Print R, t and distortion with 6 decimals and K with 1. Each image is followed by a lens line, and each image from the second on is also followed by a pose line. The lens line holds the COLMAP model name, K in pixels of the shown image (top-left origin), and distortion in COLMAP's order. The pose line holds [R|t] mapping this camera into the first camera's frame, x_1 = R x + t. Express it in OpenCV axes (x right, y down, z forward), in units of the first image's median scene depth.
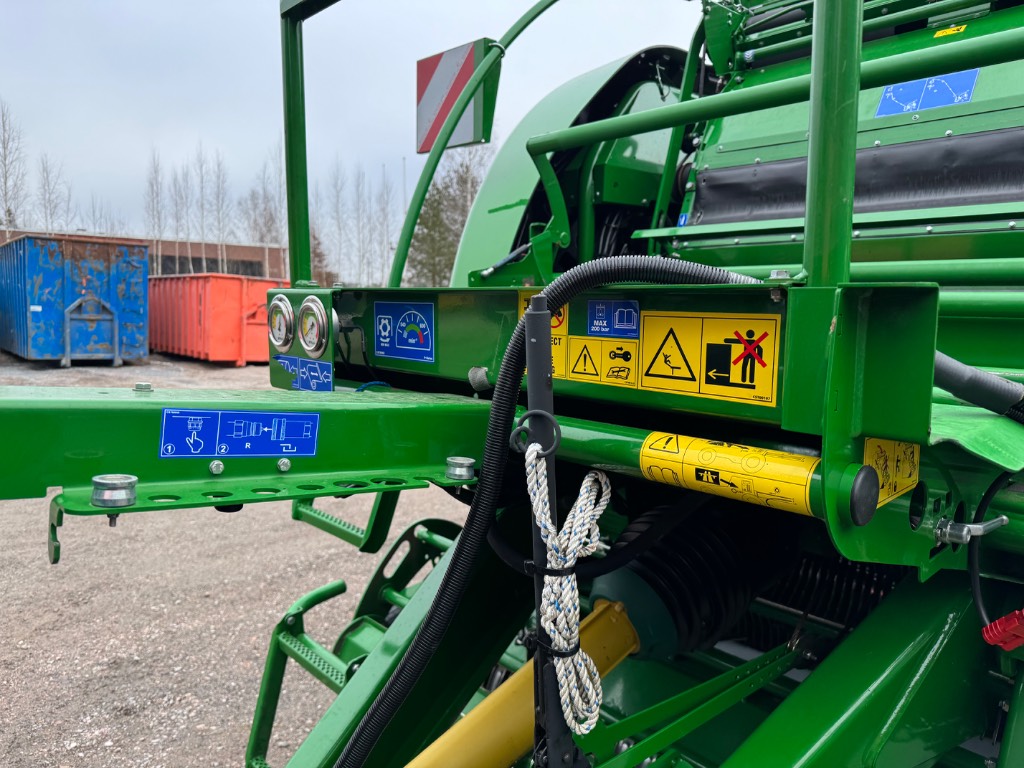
lens RADIAL K [[727.7, 0, 508.5], [0, 727.7, 385.9], [0, 0, 1]] dist [0.037113, -0.045648]
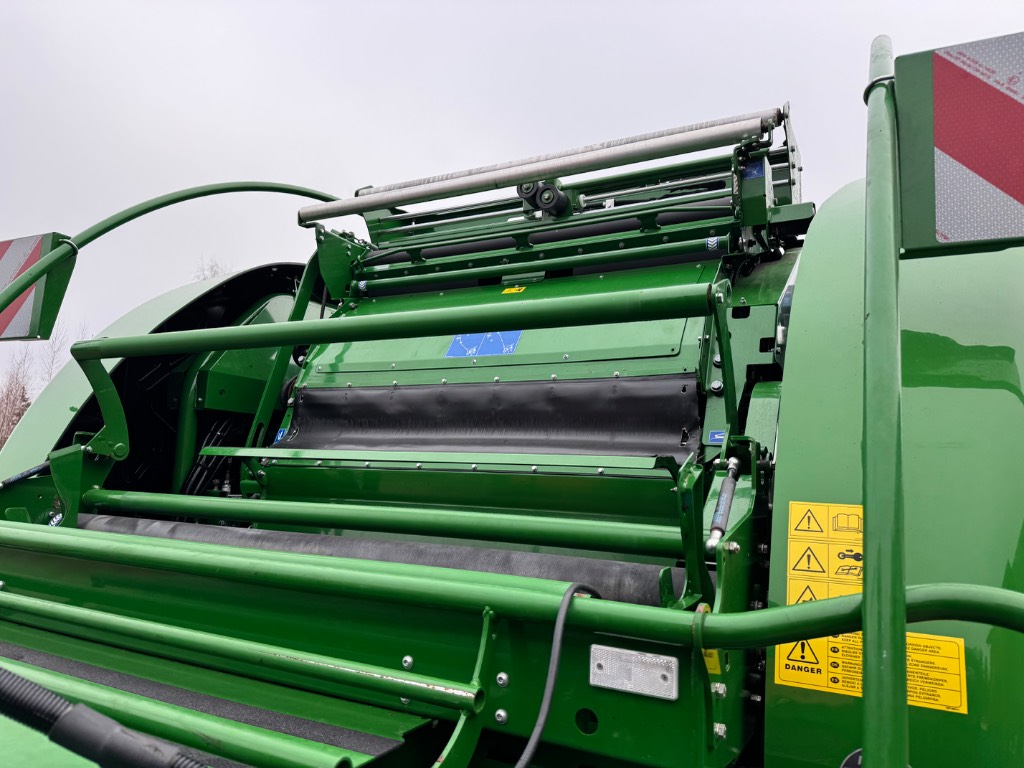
lens RADIAL K [[717.7, 0, 516.4], [0, 717.7, 387.7], [0, 0, 1]] dist [0.083764, -0.107350]
pose [[0.941639, 0.078141, 0.327429, 0.254648], [0.004111, 0.969943, -0.243299, -0.065243], [-0.336599, 0.230446, 0.913014, 0.010728]]
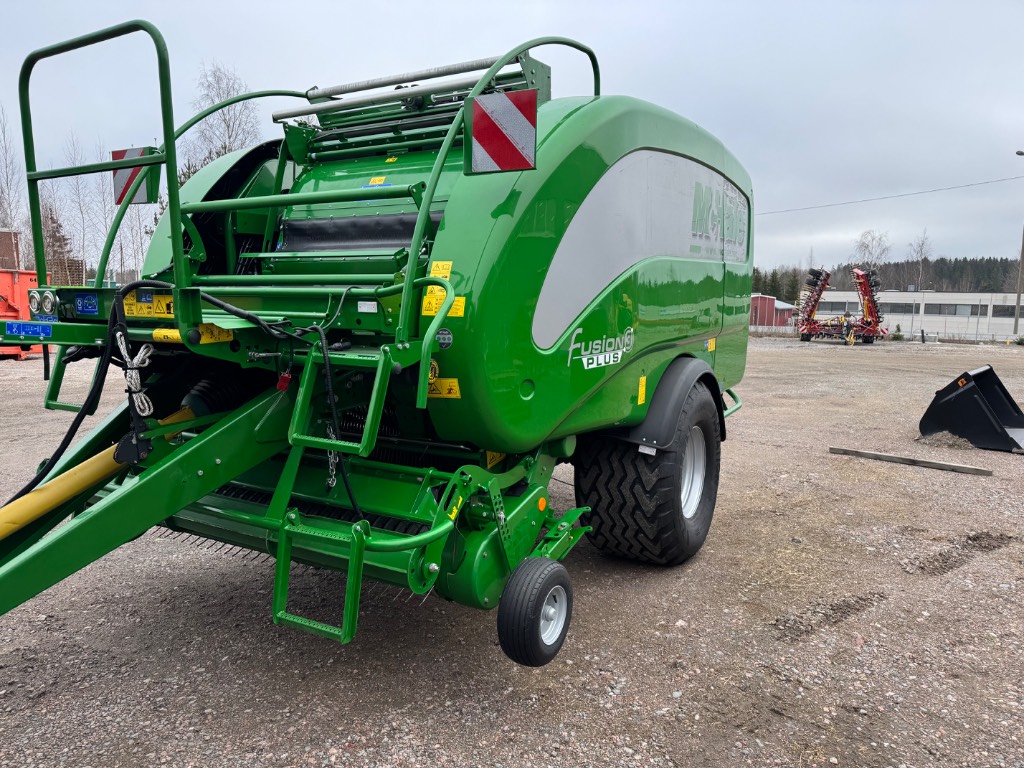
lens RADIAL K [[717.7, 0, 516.4], [0, 717.7, 387.7], [0, 0, 1]] dist [0.083764, -0.107350]
pose [[0.955639, -0.052456, 0.289831, 0.311712], [0.045491, 0.998492, 0.030720, 0.121219], [-0.291006, -0.016172, 0.956585, -1.110928]]
